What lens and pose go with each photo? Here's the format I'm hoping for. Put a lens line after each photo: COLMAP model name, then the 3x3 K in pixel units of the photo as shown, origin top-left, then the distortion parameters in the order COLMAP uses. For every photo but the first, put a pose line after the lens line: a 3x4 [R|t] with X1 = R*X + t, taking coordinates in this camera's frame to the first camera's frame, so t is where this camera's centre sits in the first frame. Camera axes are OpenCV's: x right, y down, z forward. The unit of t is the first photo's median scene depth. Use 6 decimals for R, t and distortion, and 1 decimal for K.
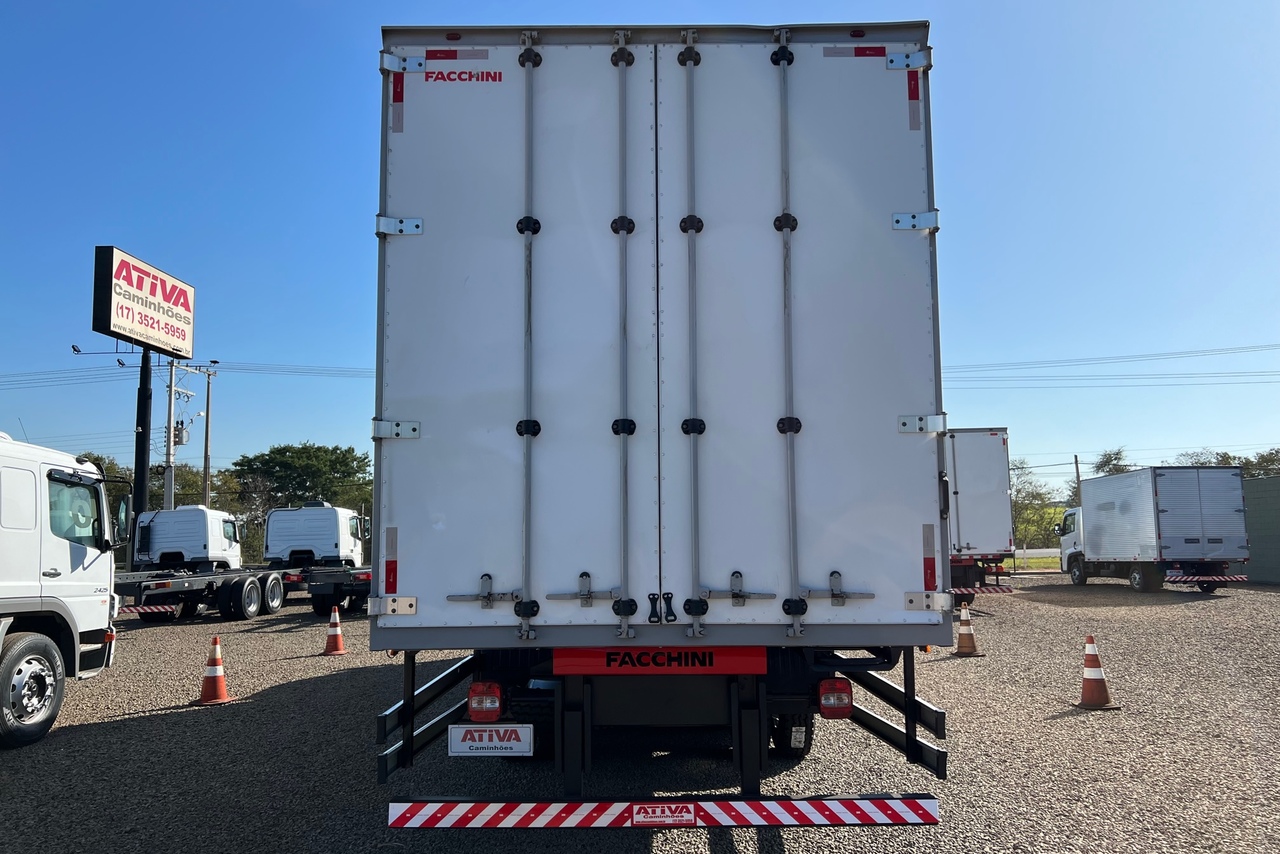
lens RADIAL K [[984.4, 0, 640.0], [0, 984.4, 427.0], [0, 0, 1]] dist [0.035485, -0.002014]
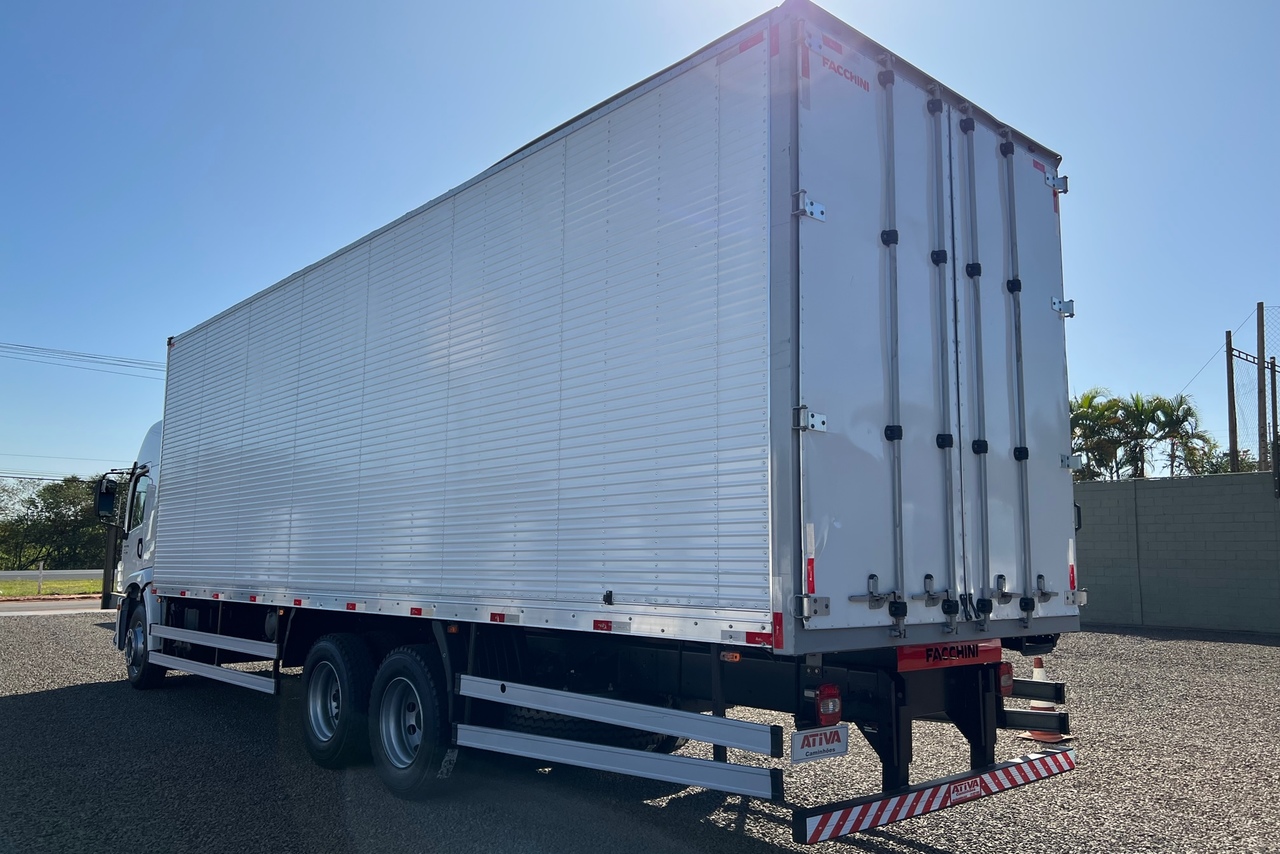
lens RADIAL K [[977.0, 0, 636.2], [0, 977.0, 443.1], [0, 0, 1]] dist [0.001068, -0.002396]
pose [[0.747390, 0.100274, 0.656774, -0.989319], [-0.094227, 0.994550, -0.044617, 0.081637], [-0.657669, -0.028539, 0.752766, 0.408203]]
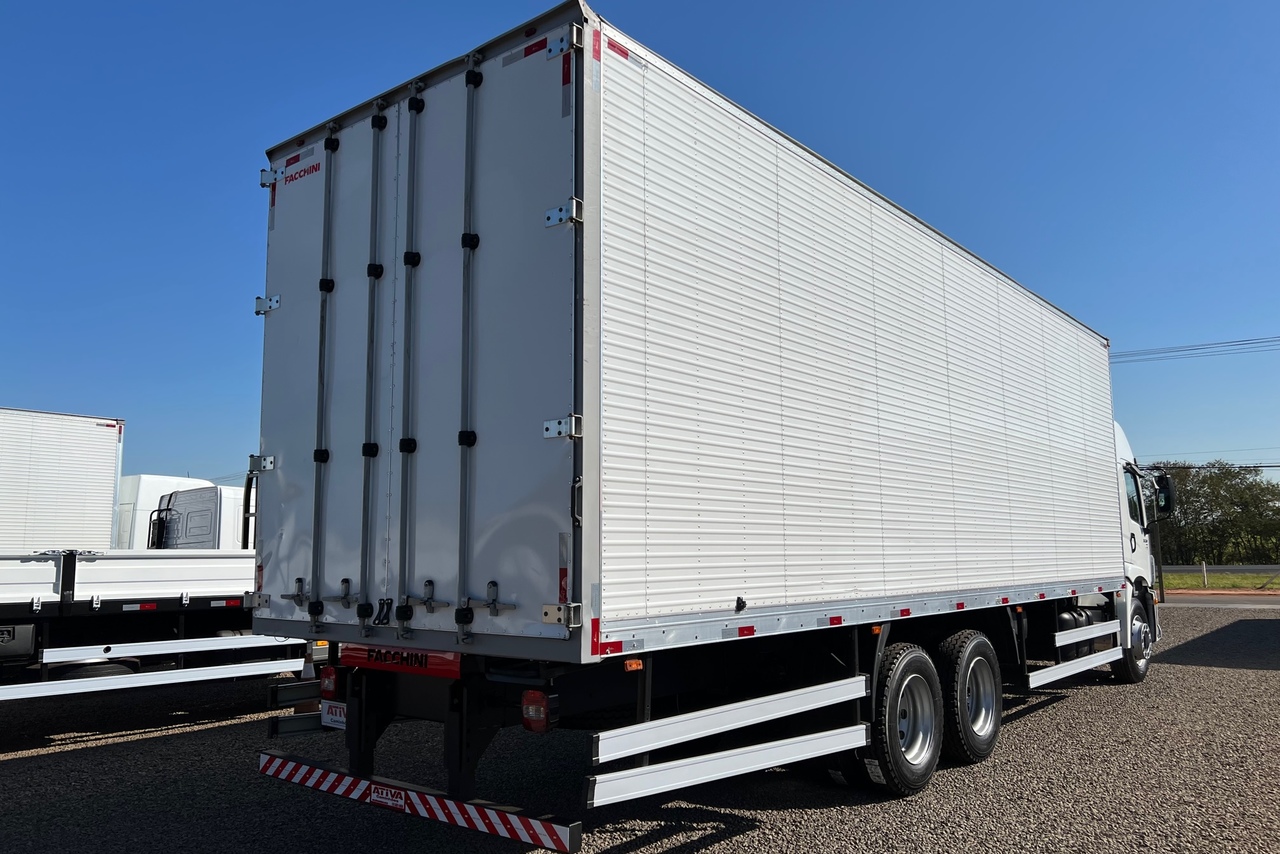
lens RADIAL K [[977.0, 0, 636.2], [0, 977.0, 443.1], [0, 0, 1]] dist [0.001068, -0.002396]
pose [[0.774263, -0.067803, -0.629221, 0.927300], [0.071366, 0.997257, -0.019645, 0.034887], [0.628827, -0.029694, 0.776978, 0.322516]]
